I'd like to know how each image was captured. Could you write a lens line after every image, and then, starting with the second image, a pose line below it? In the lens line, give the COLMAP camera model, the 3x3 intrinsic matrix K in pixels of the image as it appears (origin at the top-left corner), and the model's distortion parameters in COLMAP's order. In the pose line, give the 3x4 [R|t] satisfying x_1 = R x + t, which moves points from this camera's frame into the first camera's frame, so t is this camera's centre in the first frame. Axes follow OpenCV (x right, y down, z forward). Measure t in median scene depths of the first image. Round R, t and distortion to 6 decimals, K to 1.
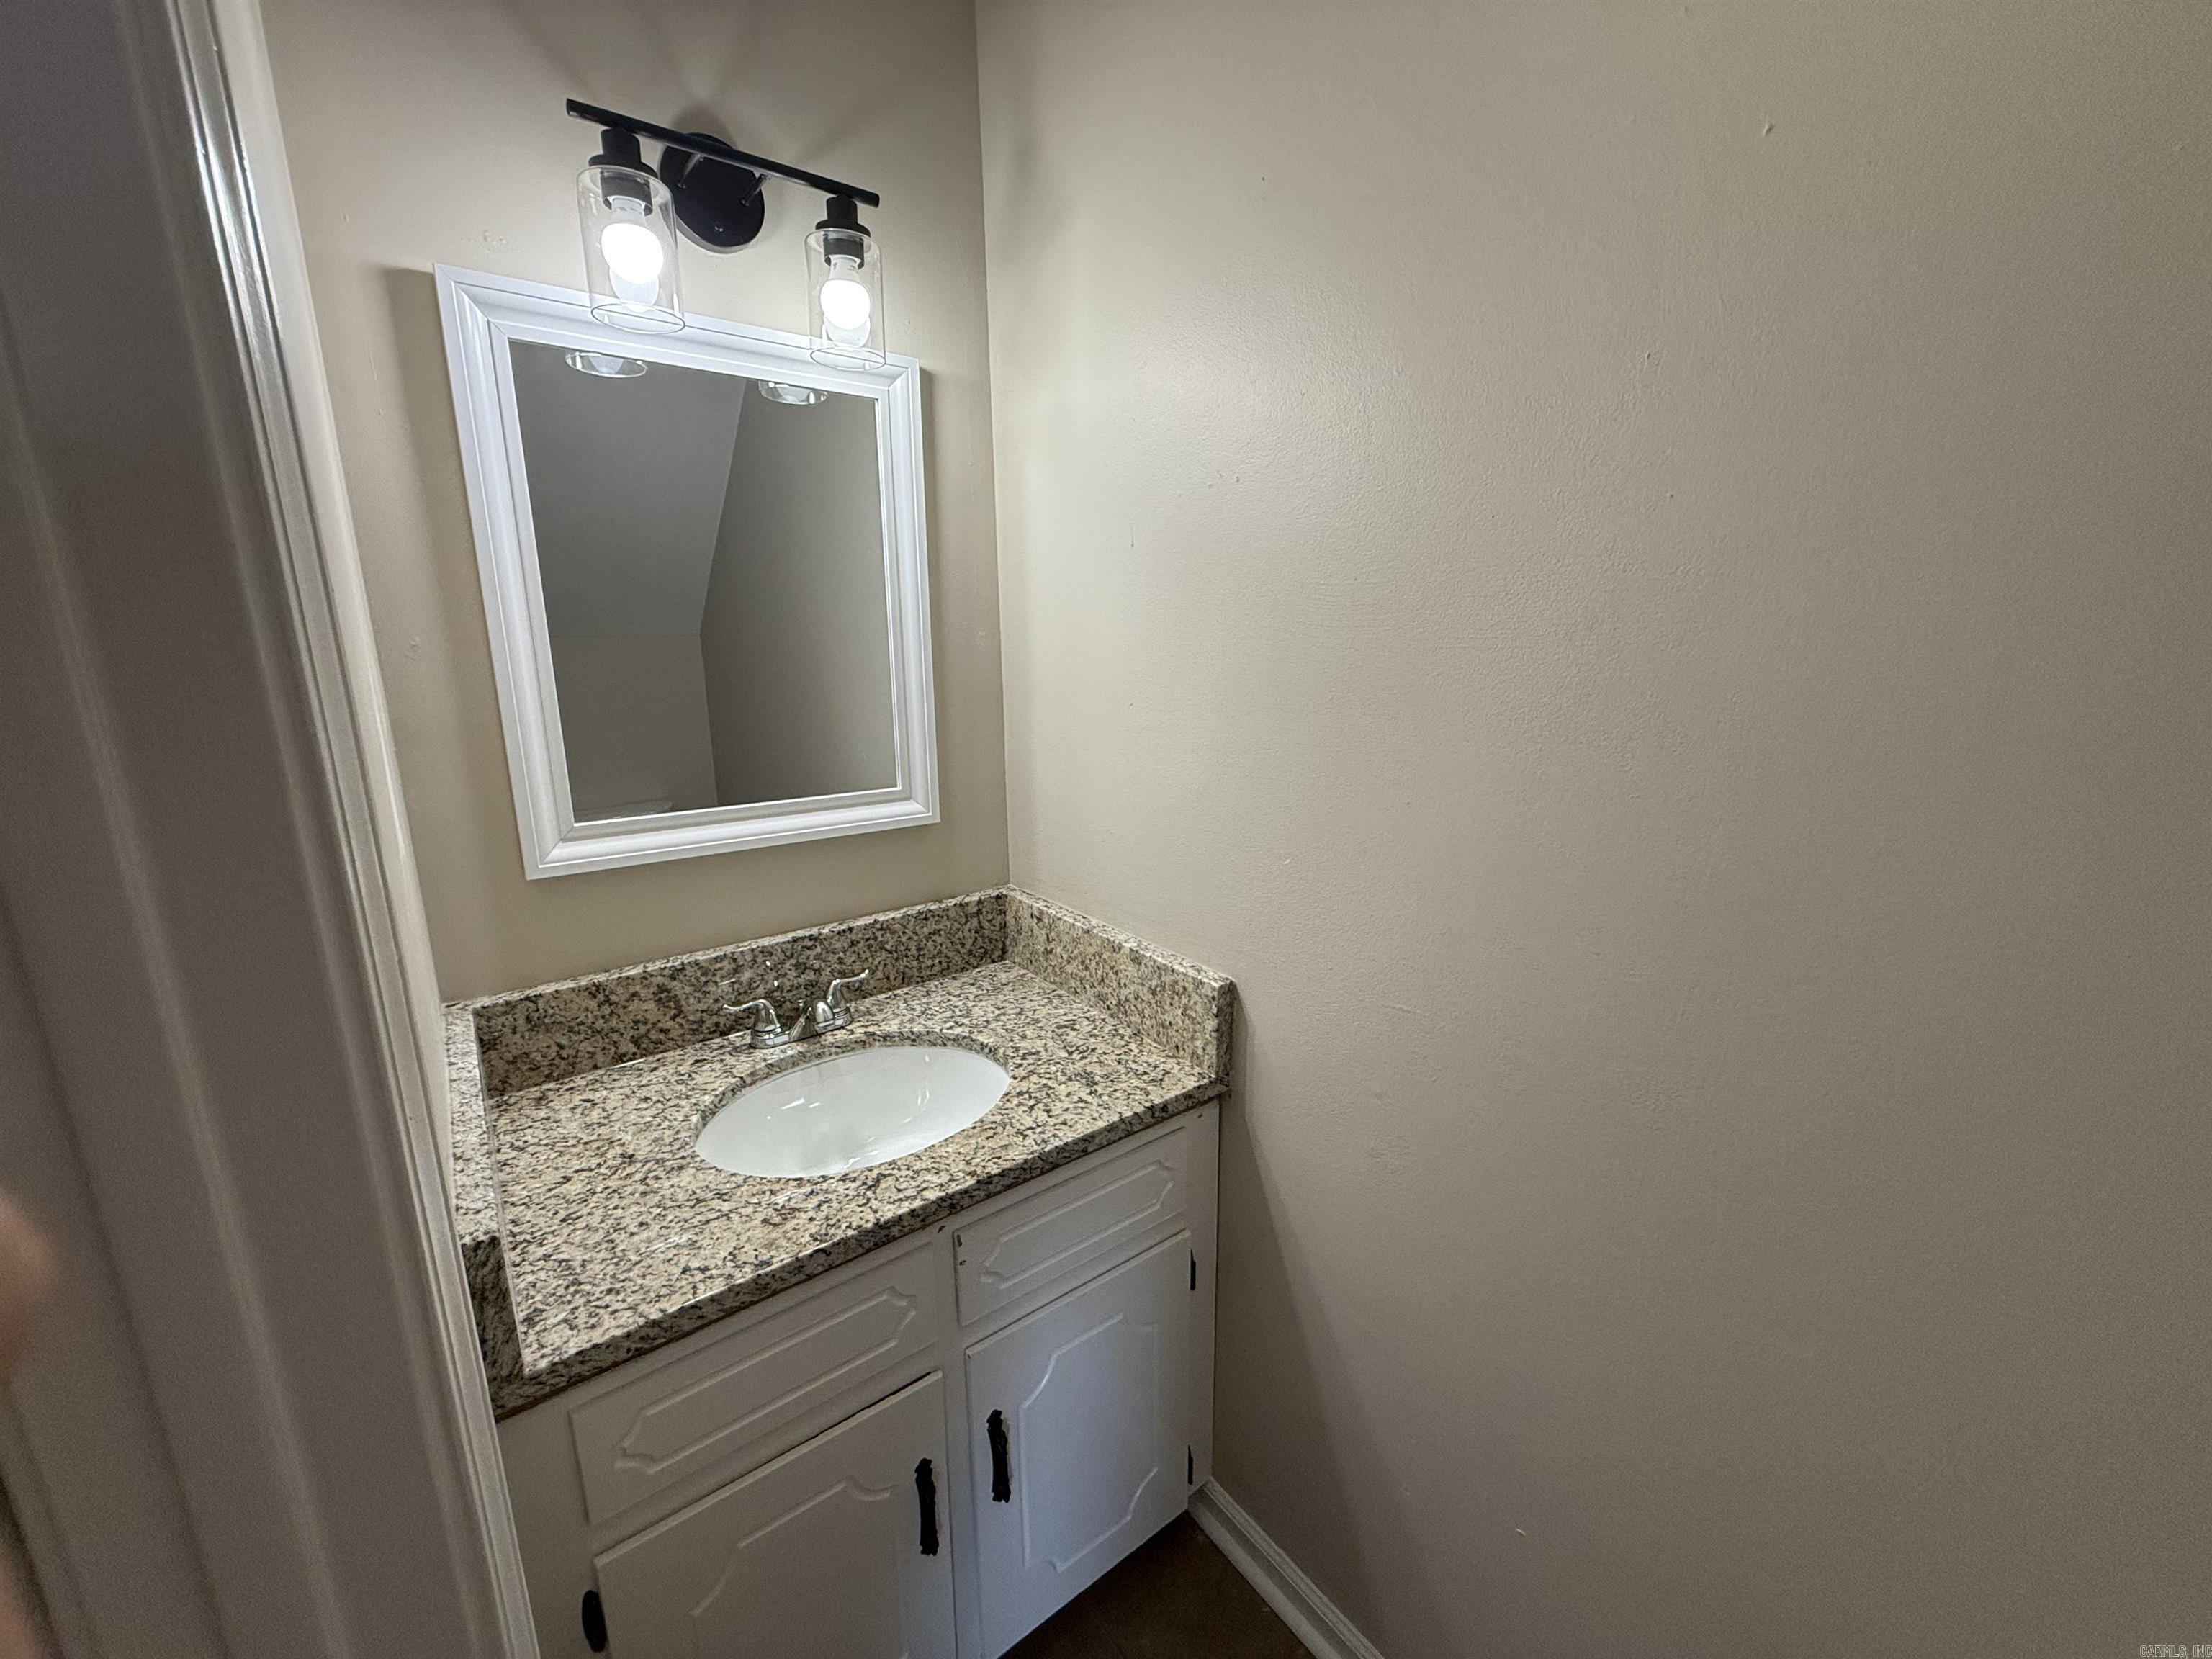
lens RADIAL K [[880.9, 0, 1105.0], [0, 880.9, 832.1], [0, 0, 1]] dist [0.001720, -0.000563]
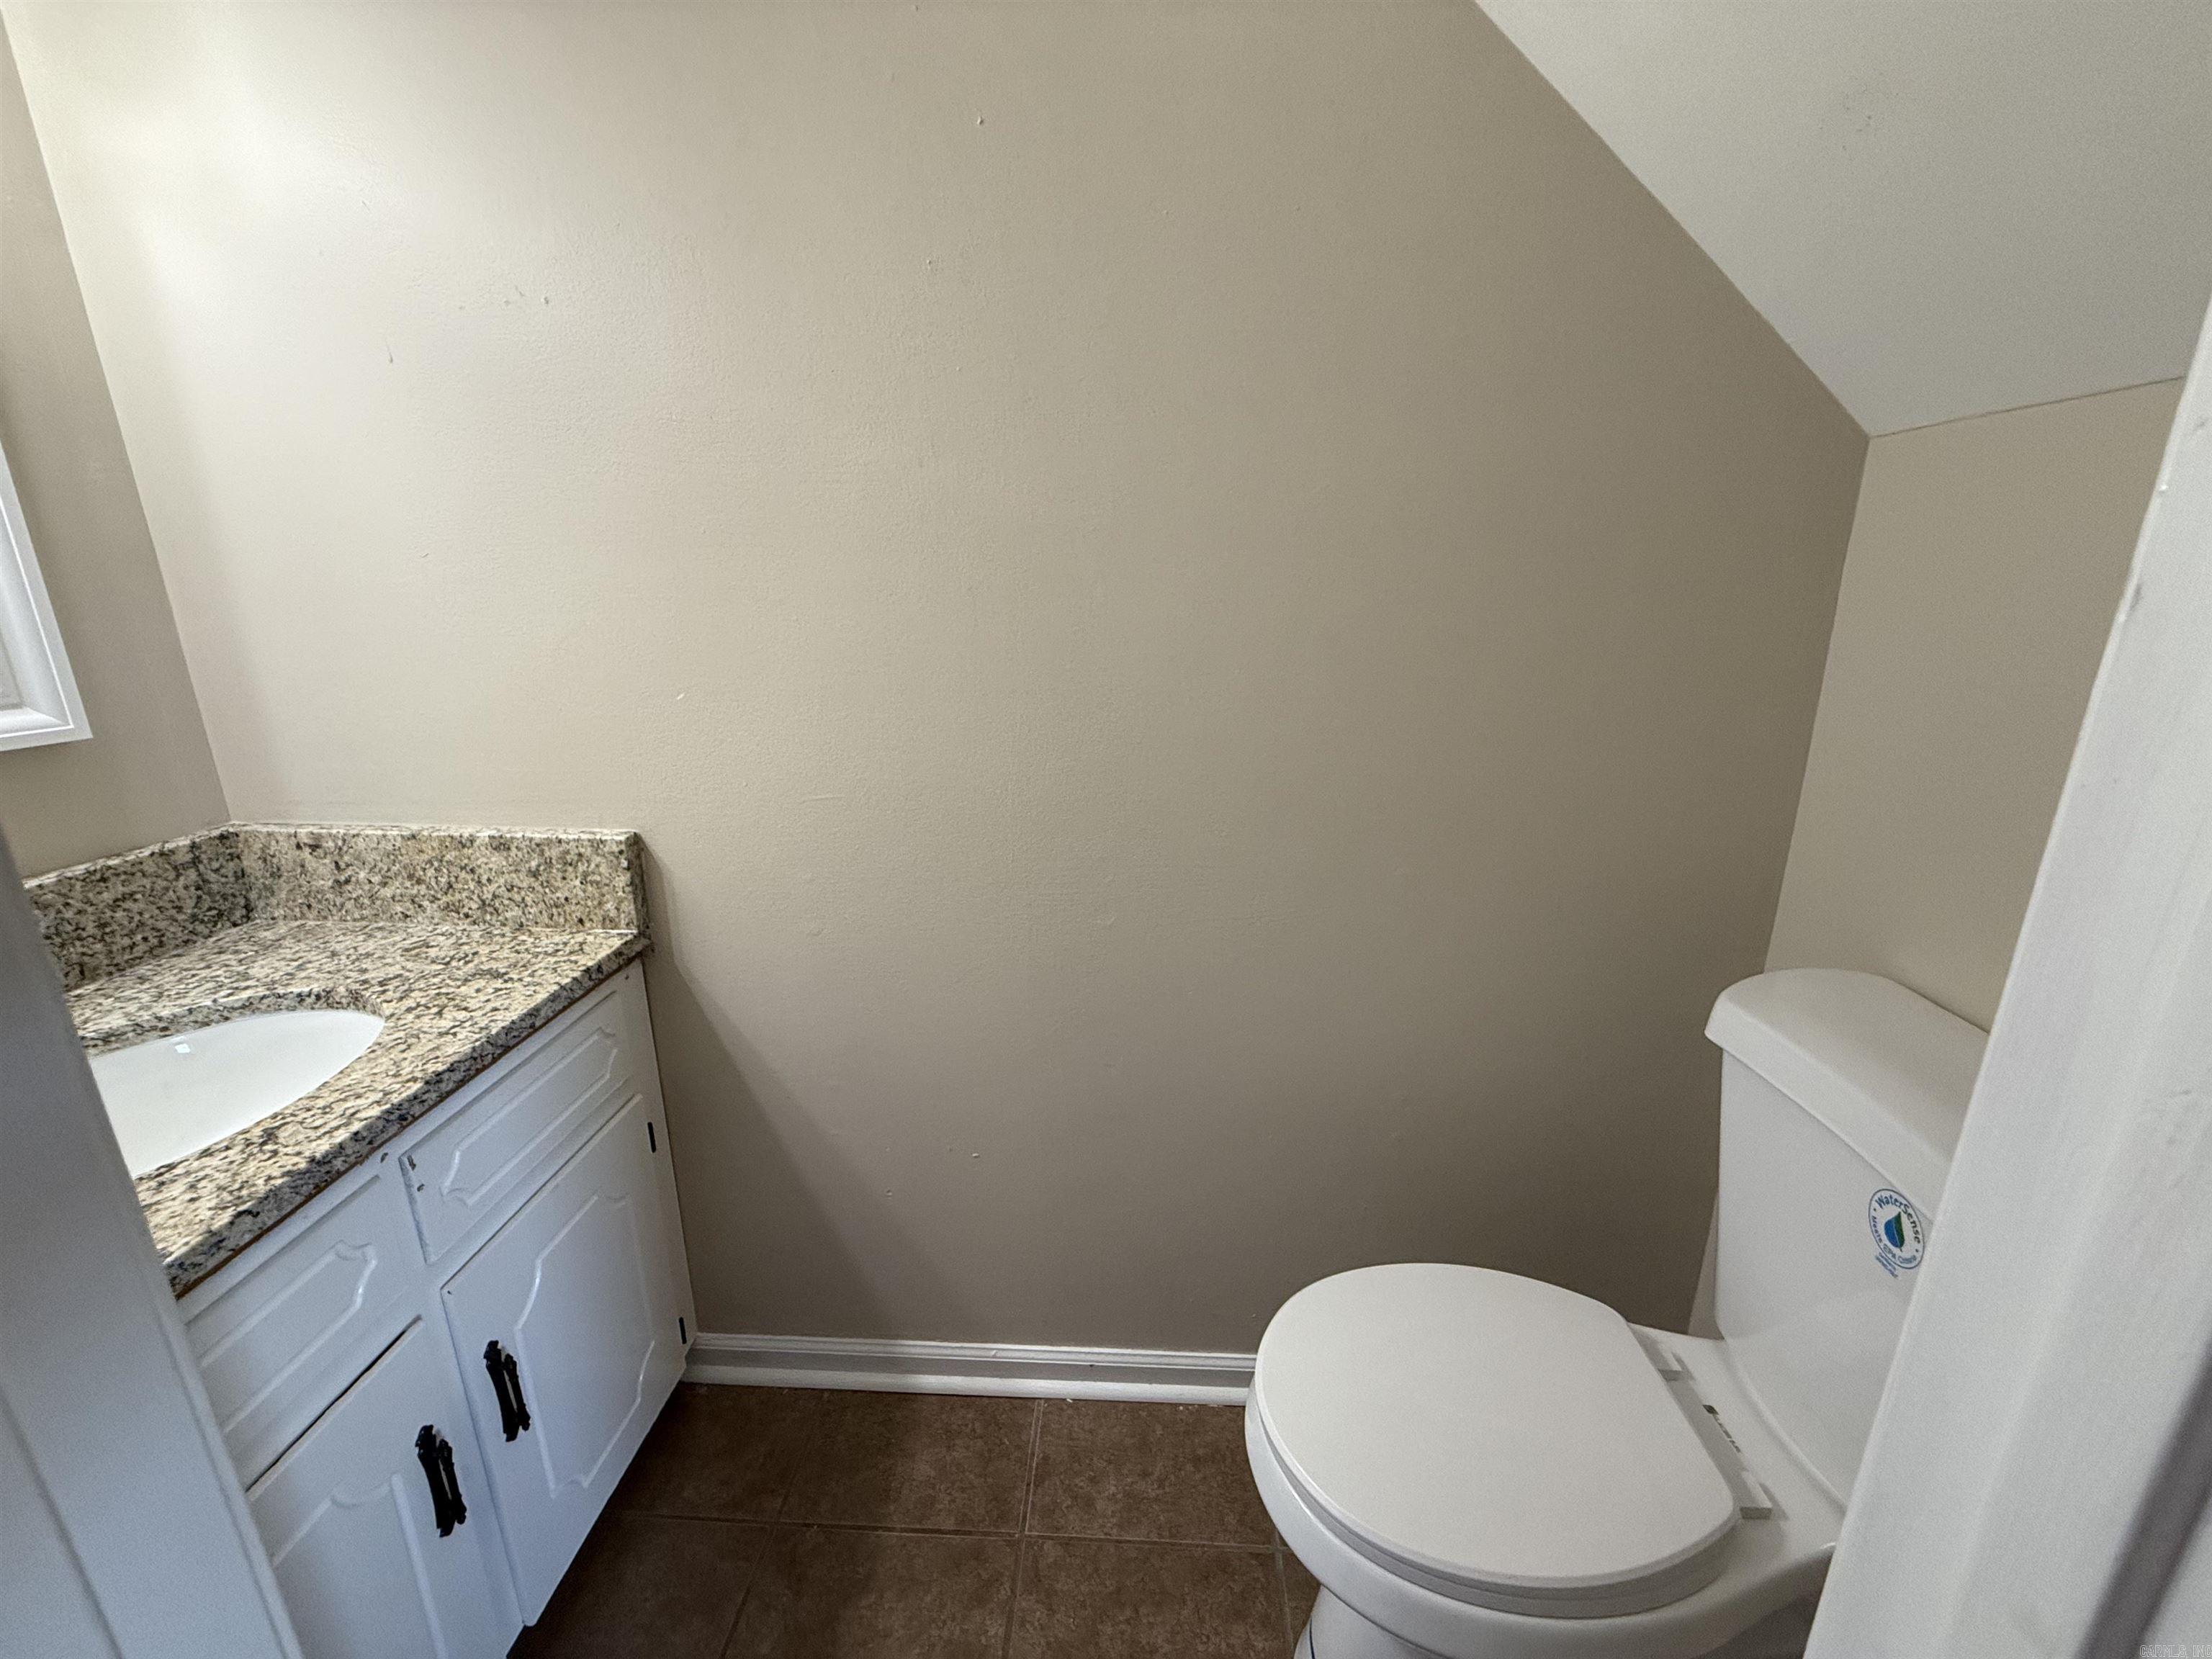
lens RADIAL K [[880.9, 0, 1102.1], [0, 880.9, 834.6], [0, 0, 1]] dist [0.001720, -0.000563]
pose [[0.645274, -0.203095, 0.736461, -0.236296], [0.162946, 0.978421, 0.127051, 0.122264], [-0.746372, 0.038021, 0.664442, -0.060111]]
